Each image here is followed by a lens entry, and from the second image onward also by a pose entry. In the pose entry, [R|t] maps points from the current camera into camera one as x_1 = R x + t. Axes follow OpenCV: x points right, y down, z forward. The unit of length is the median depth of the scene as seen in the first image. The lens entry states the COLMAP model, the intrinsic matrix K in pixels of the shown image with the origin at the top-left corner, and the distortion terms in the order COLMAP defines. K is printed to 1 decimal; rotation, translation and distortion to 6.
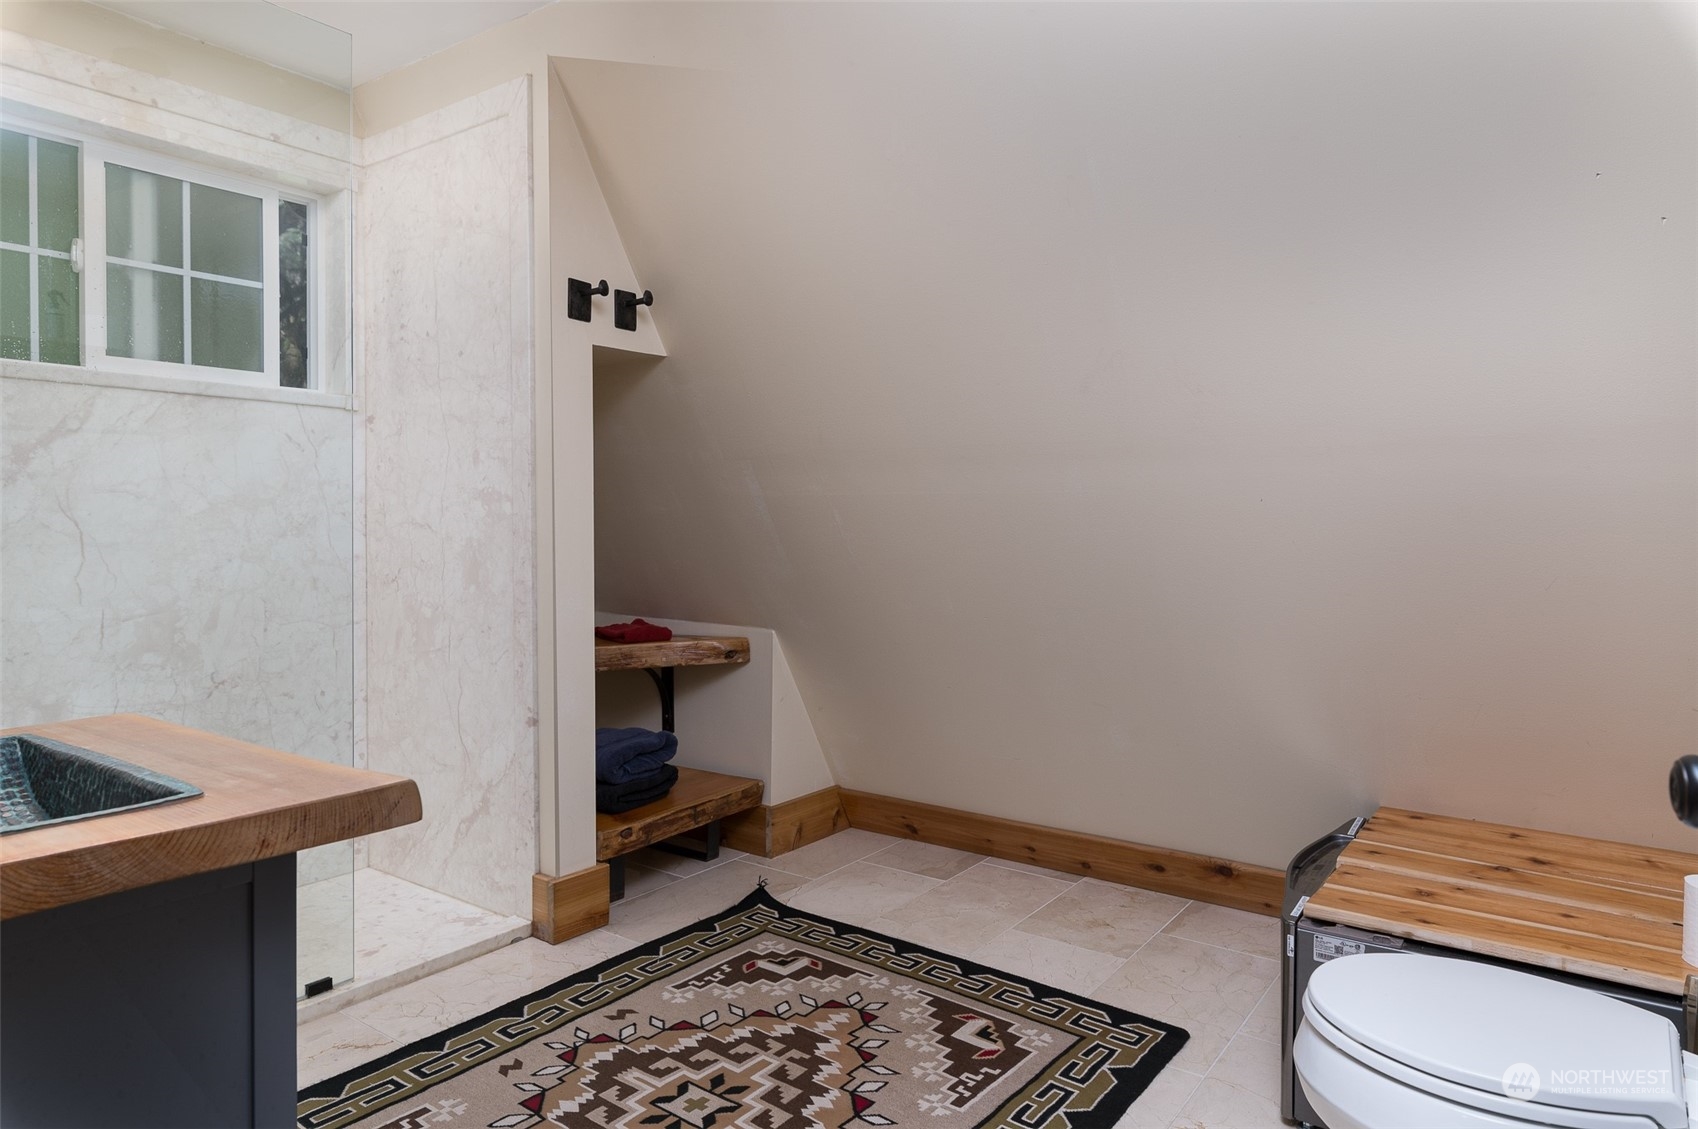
lens RADIAL K [[1068.6, 0, 848.4], [0, 1068.6, 557.4], [0, 0, 1]] dist [-0.000564, -0.000127]
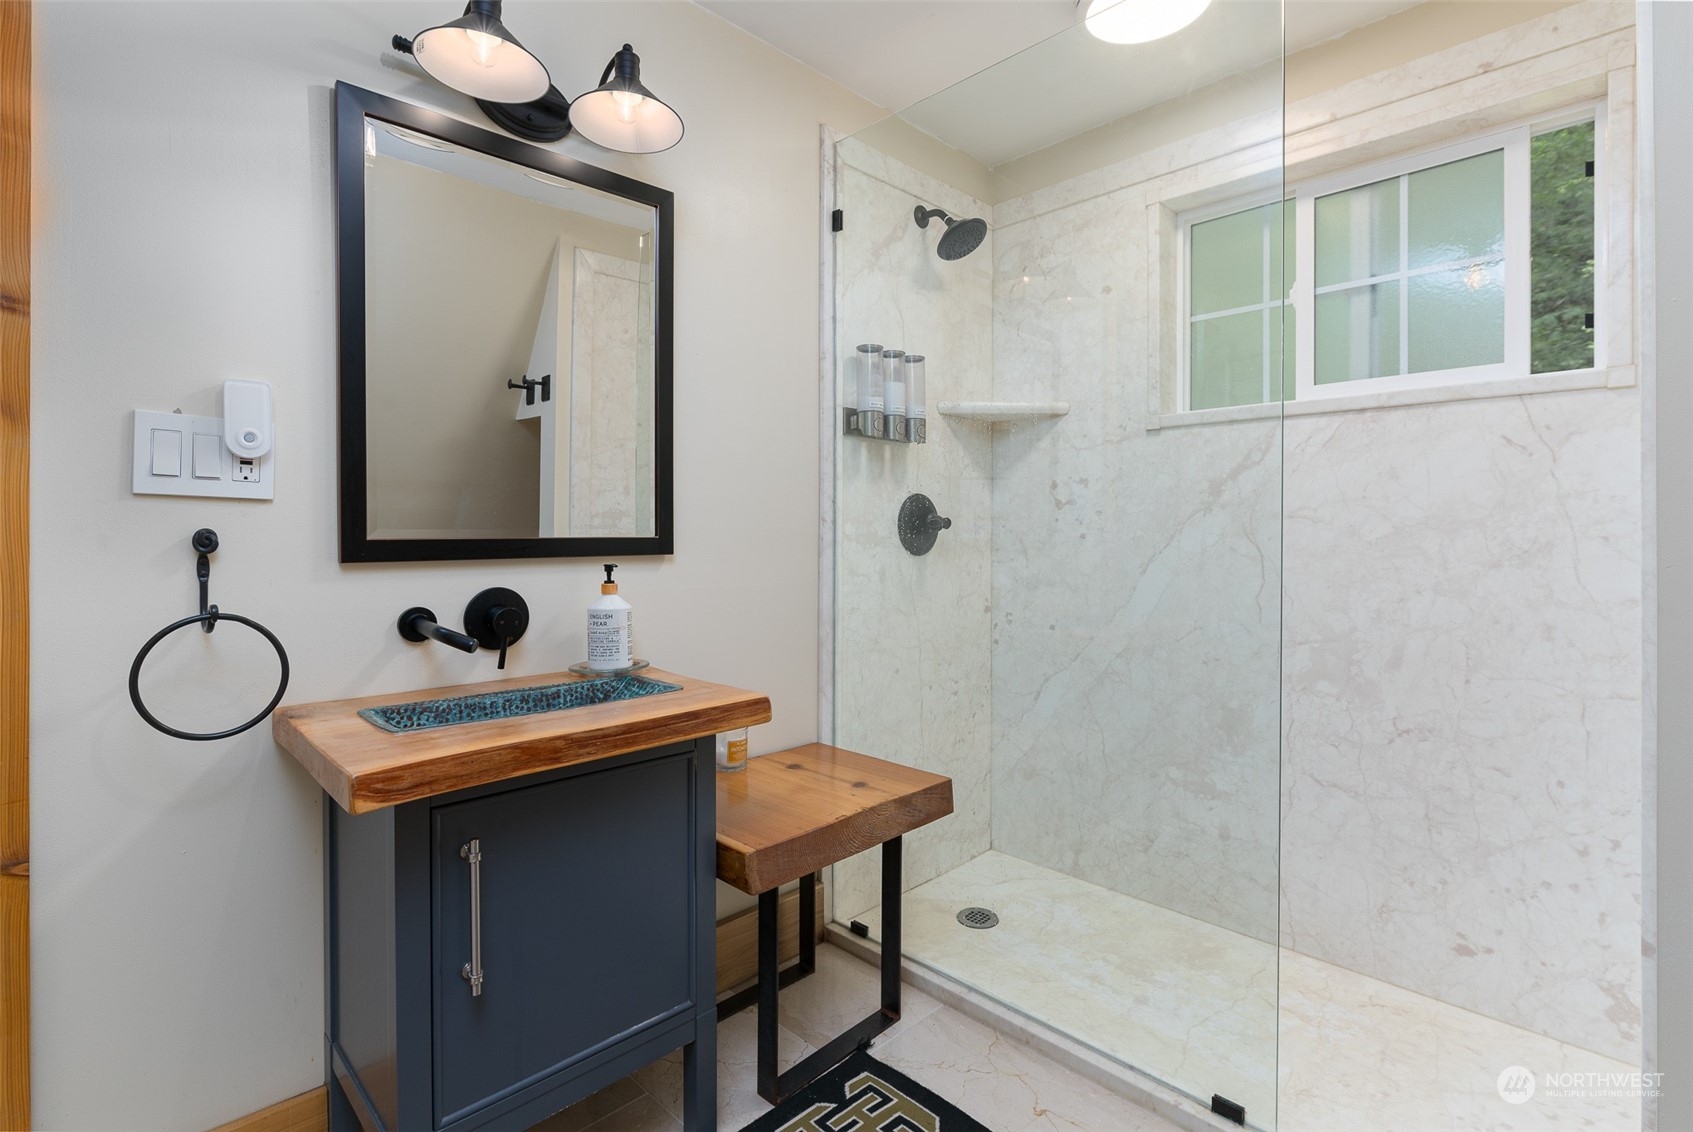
lens RADIAL K [[794.9, 0, 847.0], [0, 794.9, 533.1], [0, 0, 1]] dist [0.002303, 0.000322]
pose [[-0.142811, 0.001395, -0.989749, 0.125082], [-0.029339, 0.999554, 0.005642, -0.035681], [0.989315, 0.029844, -0.142706, 0.642948]]
